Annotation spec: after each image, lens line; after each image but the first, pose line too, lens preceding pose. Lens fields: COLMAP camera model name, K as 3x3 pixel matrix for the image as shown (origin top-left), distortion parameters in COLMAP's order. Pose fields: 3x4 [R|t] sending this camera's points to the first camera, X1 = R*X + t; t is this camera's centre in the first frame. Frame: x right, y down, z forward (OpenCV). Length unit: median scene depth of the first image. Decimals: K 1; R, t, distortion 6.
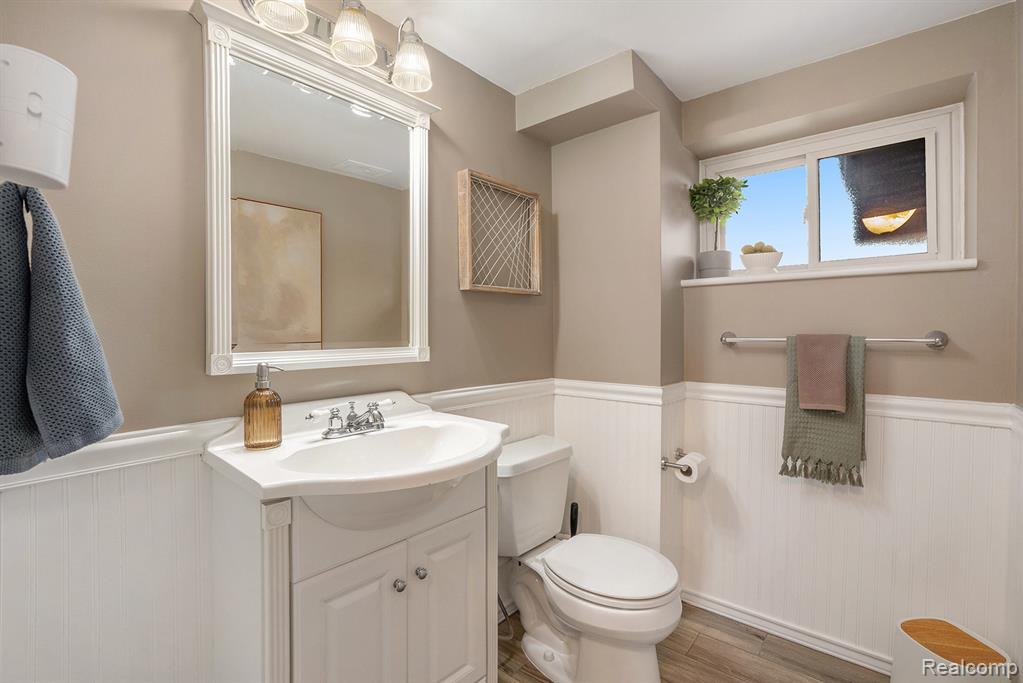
lens RADIAL K [[475.2, 0, 503.5], [0, 475.2, 329.7], [0, 0, 1]] dist [-0.014889, 0.000986]
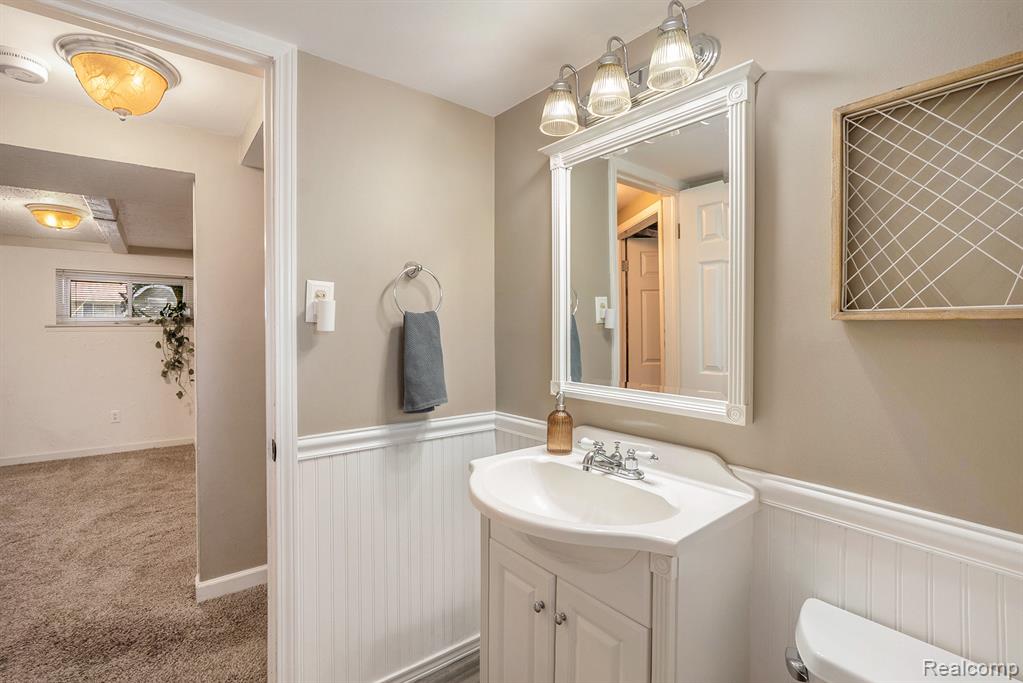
lens RADIAL K [[475.2, 0, 503.5], [0, 475.2, 329.7], [0, 0, 1]] dist [-0.014889, 0.000986]
pose [[-0.176751, 0.017407, -0.984102, 0.750324], [0.008668, 0.999832, 0.016128, -0.115061], [0.984217, -0.005680, -0.176872, 0.945056]]
